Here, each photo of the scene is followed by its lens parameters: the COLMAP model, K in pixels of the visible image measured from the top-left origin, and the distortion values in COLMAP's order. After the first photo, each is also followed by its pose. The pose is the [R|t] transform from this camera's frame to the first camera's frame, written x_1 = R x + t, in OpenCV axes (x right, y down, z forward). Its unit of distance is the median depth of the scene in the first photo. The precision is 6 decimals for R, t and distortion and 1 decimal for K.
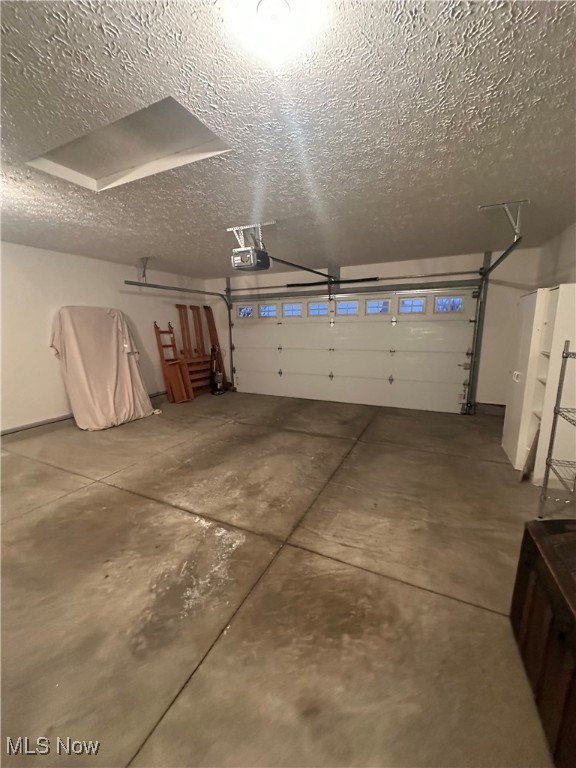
lens RADIAL K [[305.0, 0, 288.0], [0, 305.0, 384.0], [0, 0, 1]] dist [0.006492, -0.000042]
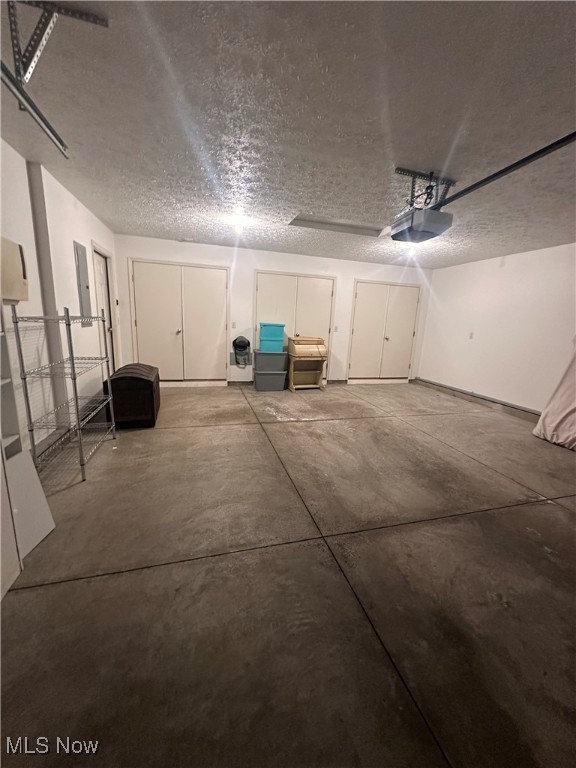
lens RADIAL K [[305.0, 0, 288.0], [0, 305.0, 384.0], [0, 0, 1]] dist [0.006492, -0.000042]
pose [[-0.746273, 0.109474, -0.656576, 0.881168], [-0.166338, 0.924419, 0.343194, -0.312103], [0.644521, 0.365330, -0.671660, 1.882441]]
